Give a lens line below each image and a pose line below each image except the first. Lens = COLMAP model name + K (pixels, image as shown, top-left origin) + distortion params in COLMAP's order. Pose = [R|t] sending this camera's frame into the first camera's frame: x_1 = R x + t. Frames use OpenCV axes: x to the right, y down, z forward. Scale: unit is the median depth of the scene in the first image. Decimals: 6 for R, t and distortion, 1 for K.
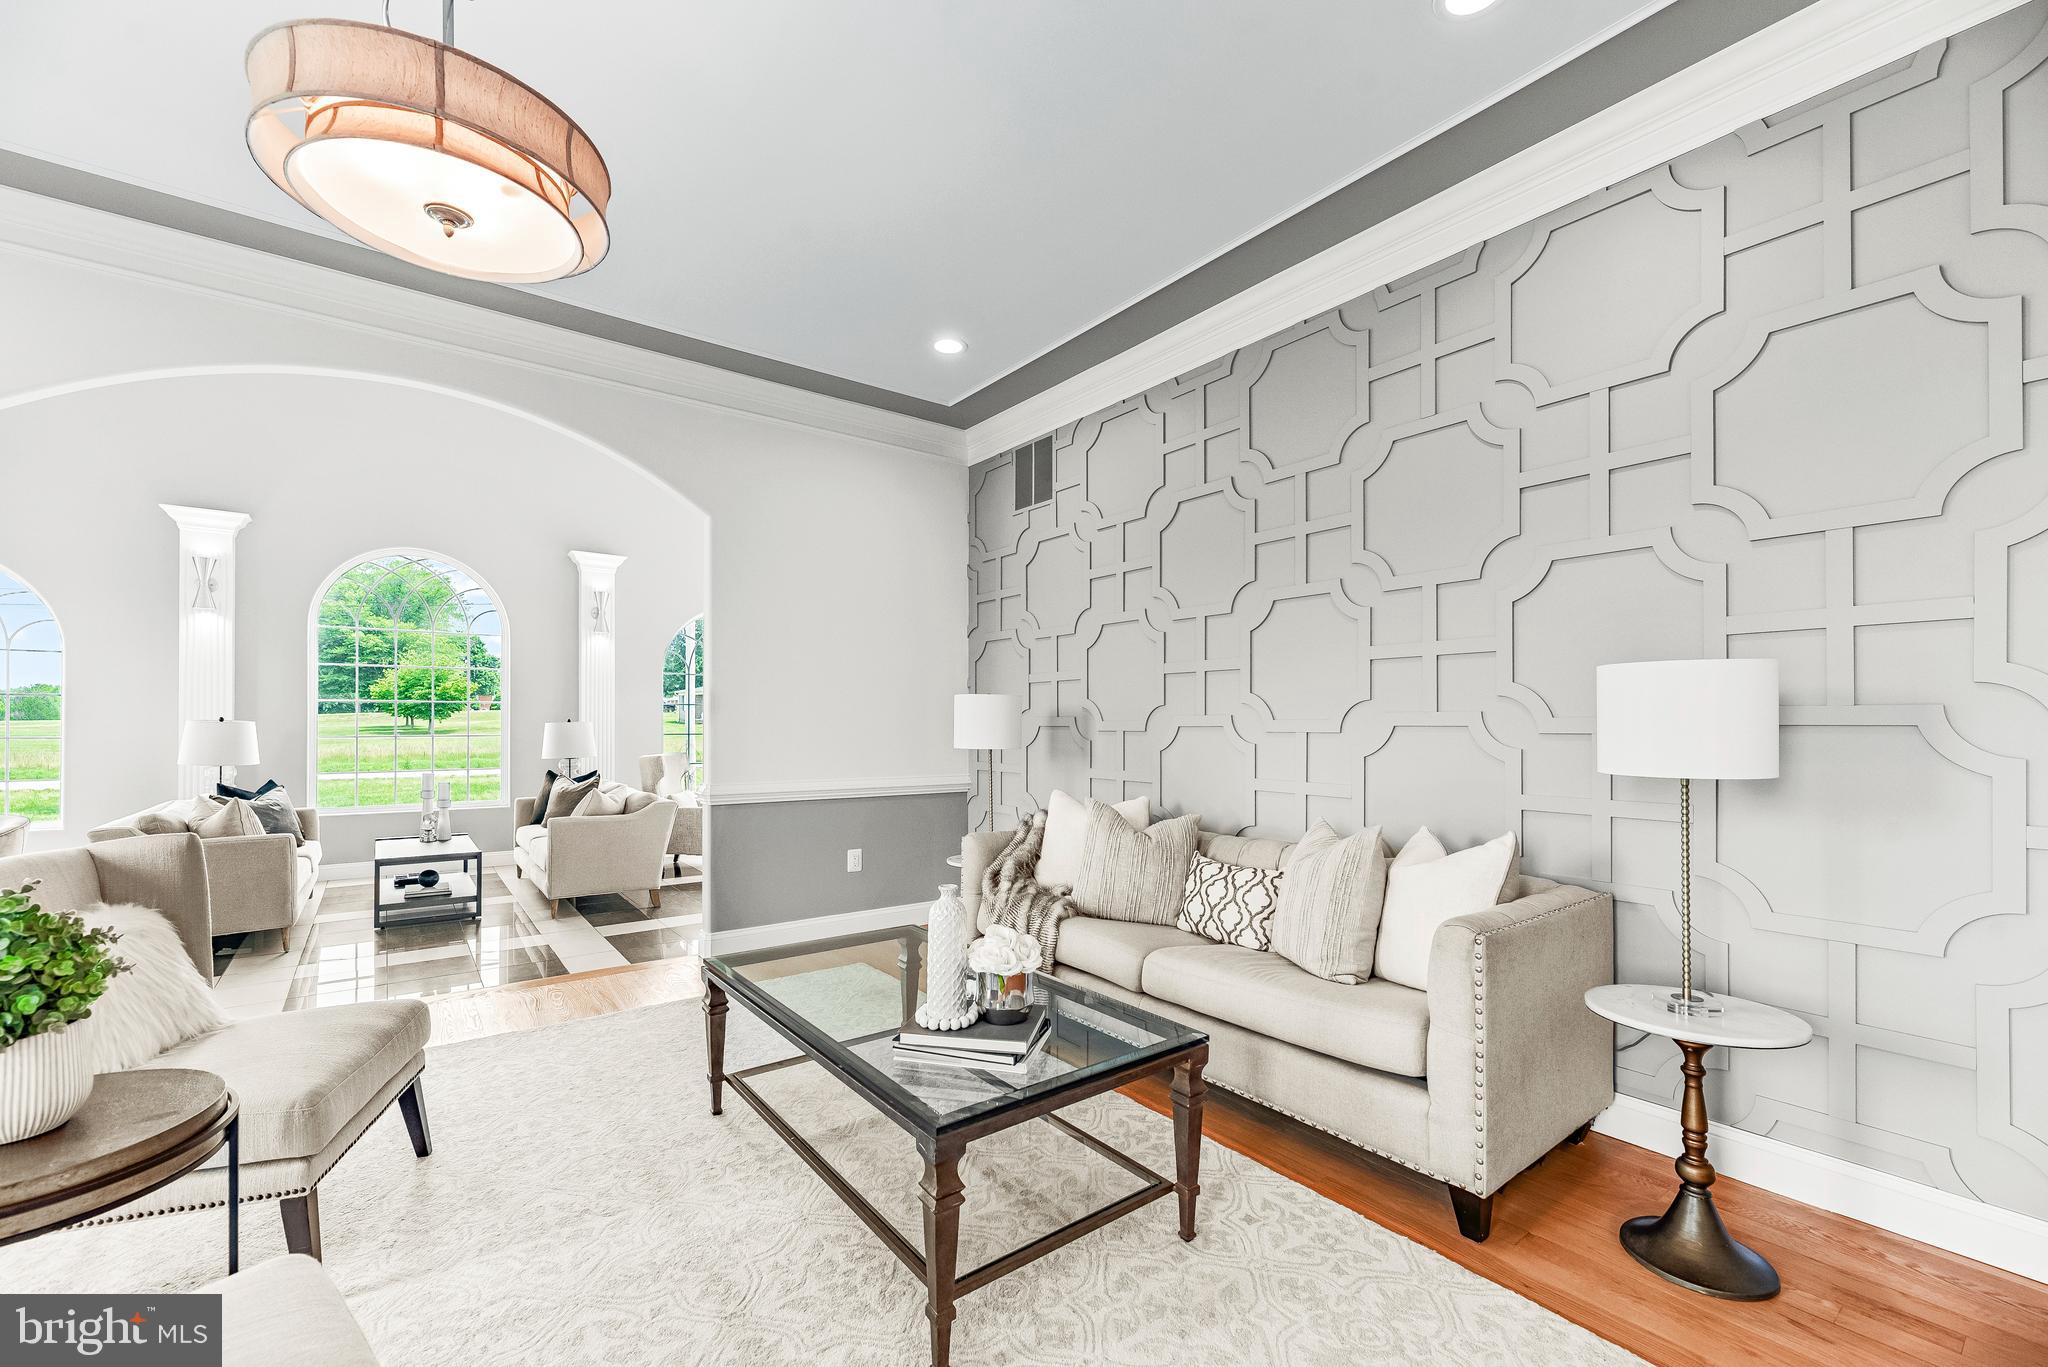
lens RADIAL K [[836.1, 0, 1006.9], [0, 836.1, 719.7], [0, 0, 1]] dist [-0.002508, -0.000309]
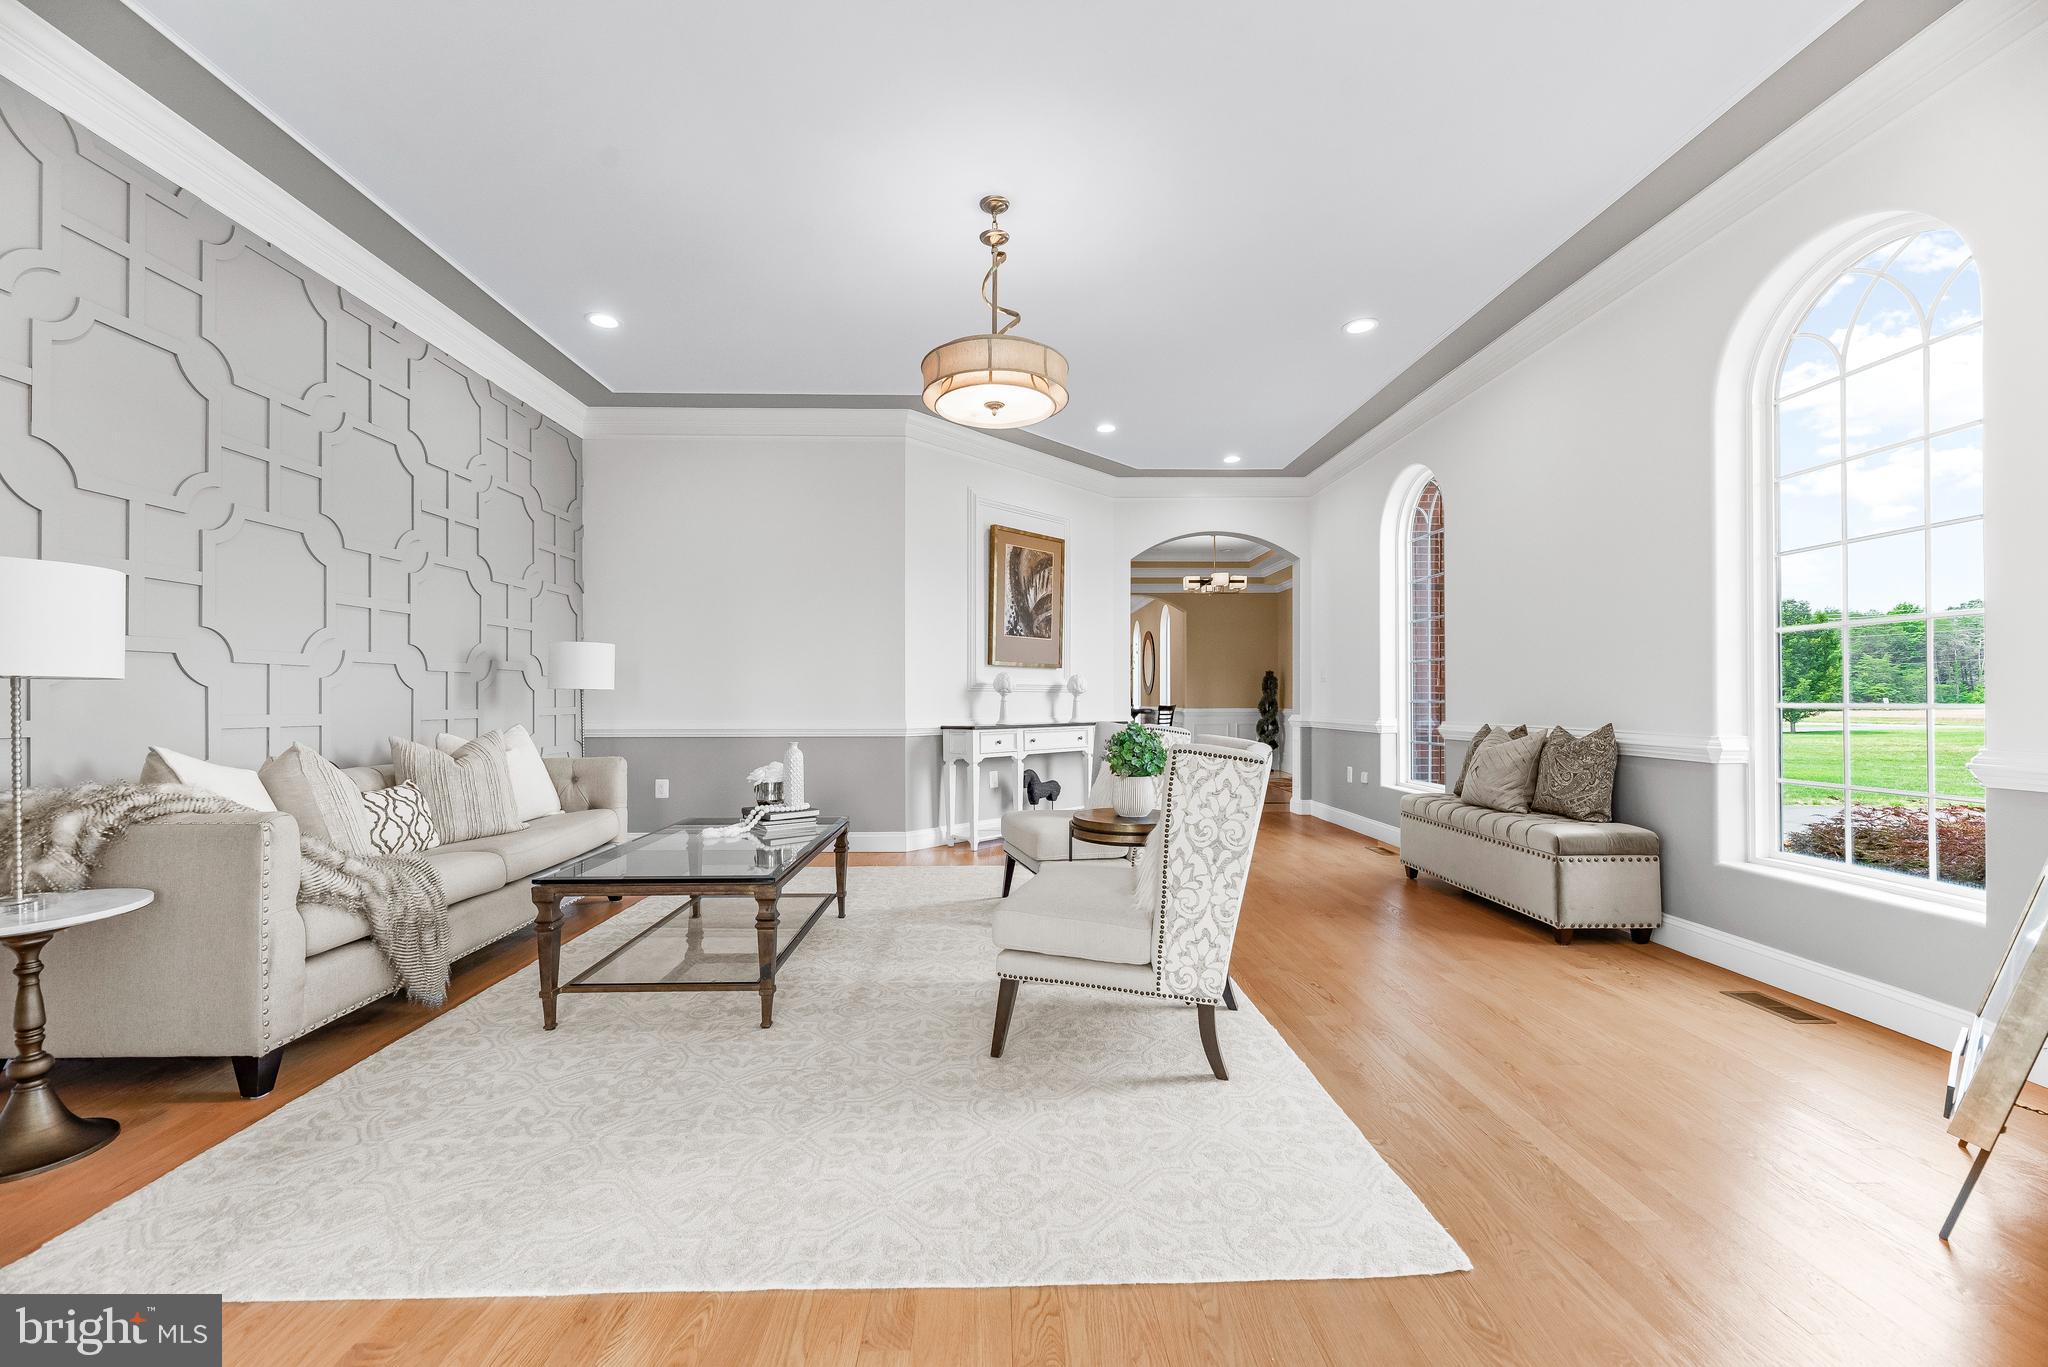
lens RADIAL K [[826.0, 0, 1019.2], [0, 826.0, 702.2], [0, 0, 1]] dist [0.001336, -0.000132]
pose [[-0.815221, -0.006228, 0.579117, -1.009141], [-0.006696, 0.999977, 0.001329, 0.057804], [-0.579112, -0.002794, -0.815243, 1.402465]]
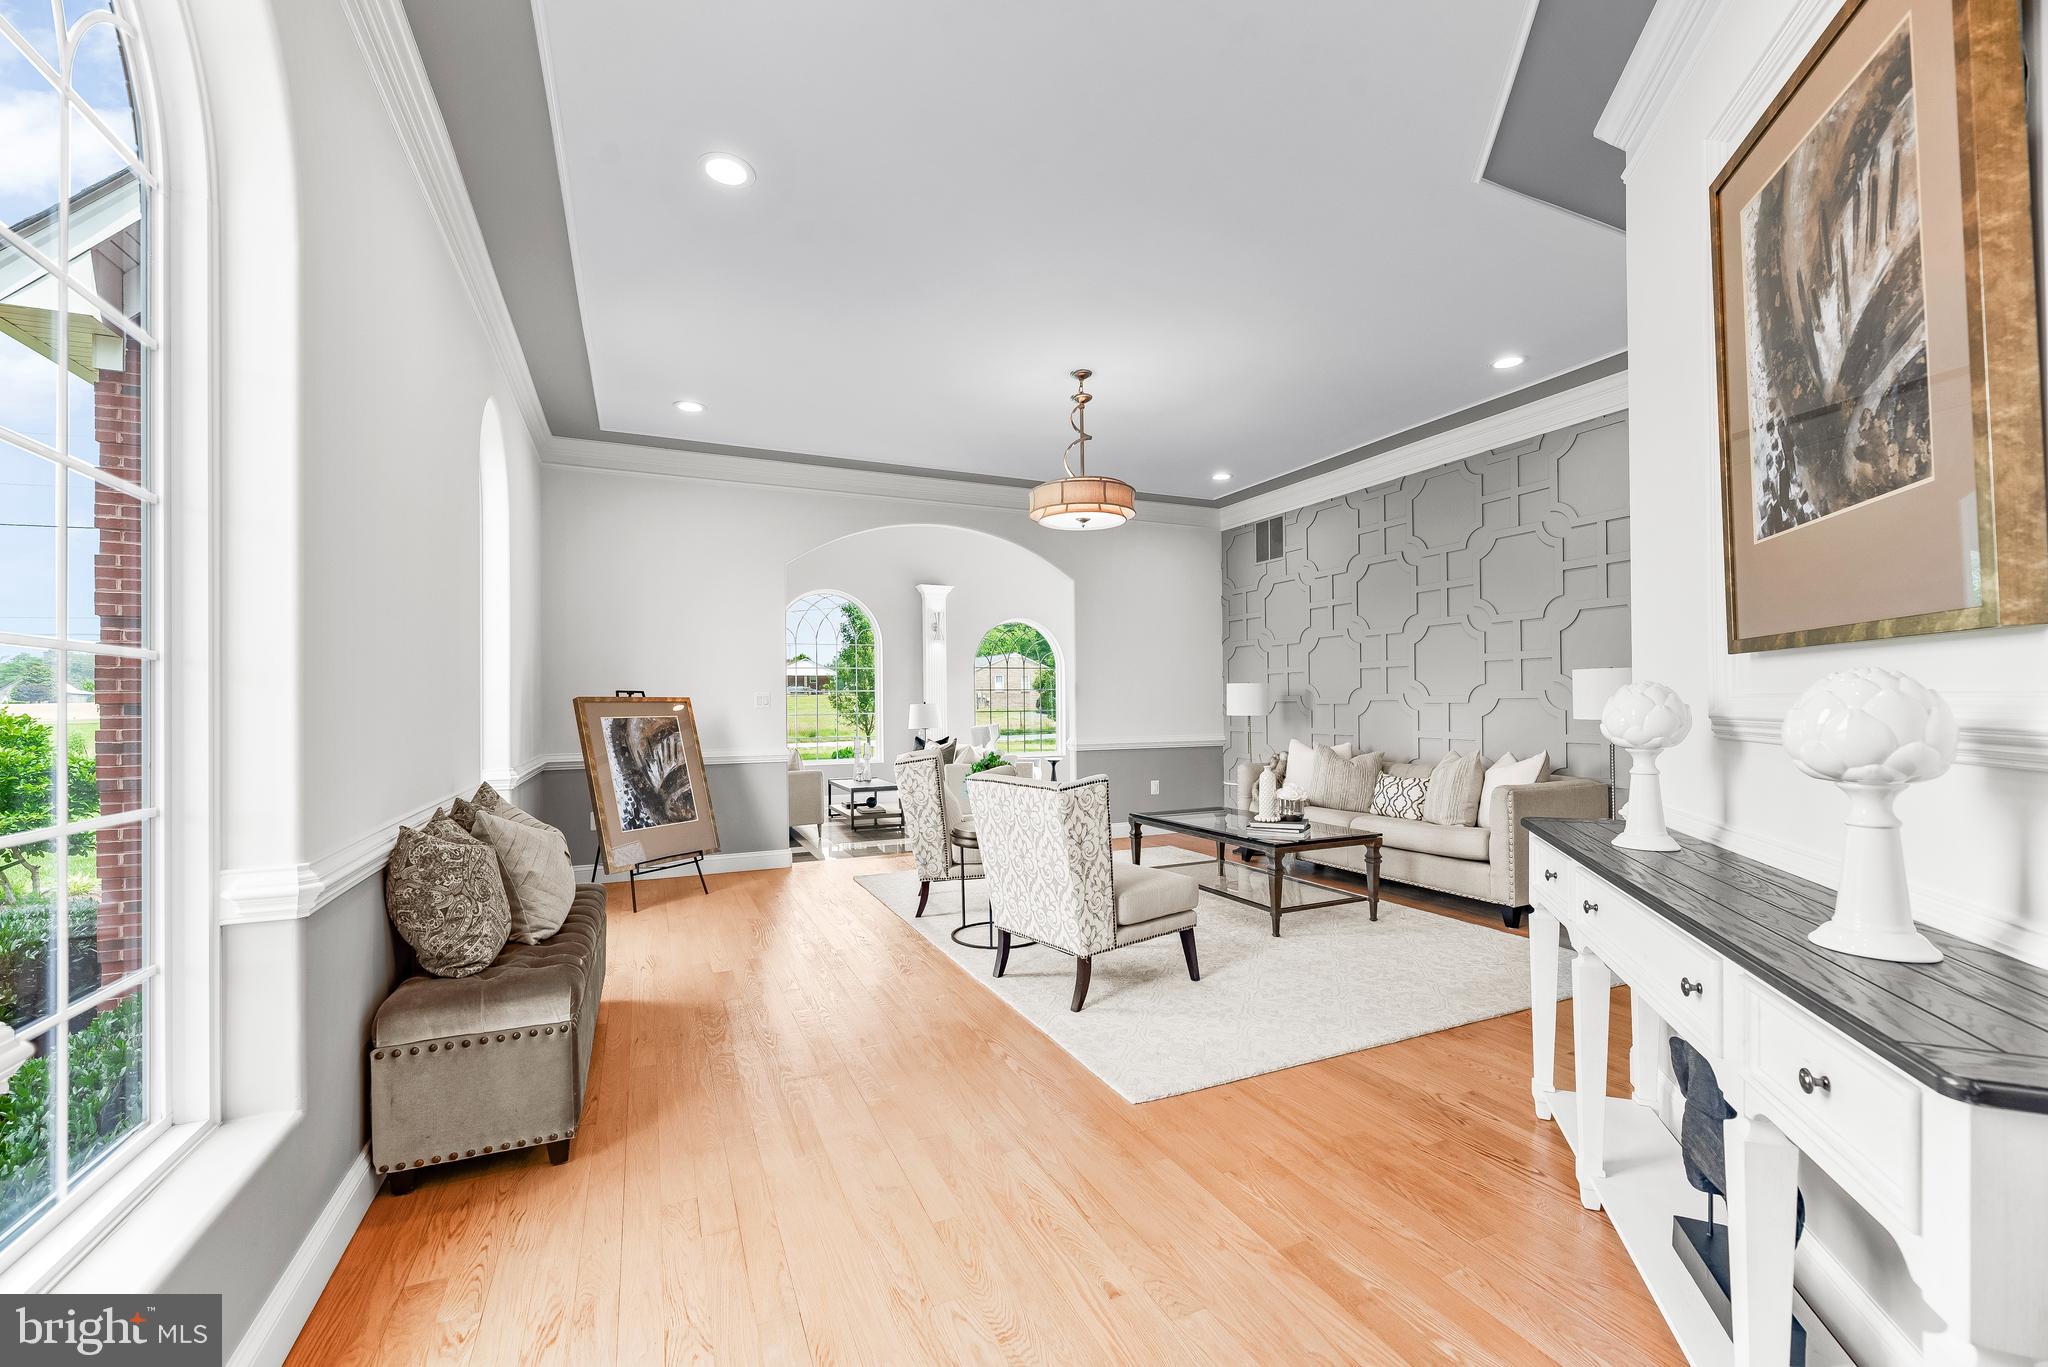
lens RADIAL K [[810.0, 0, 1018.7], [0, 810.0, 701.8], [0, 0, 1]] dist [0.001333, 0.000007]
pose [[0.976823, -0.012925, -0.213656, -0.167852], [0.013647, 0.999905, 0.001905, -0.003006], [0.213611, -0.004777, 0.976907, -0.913594]]
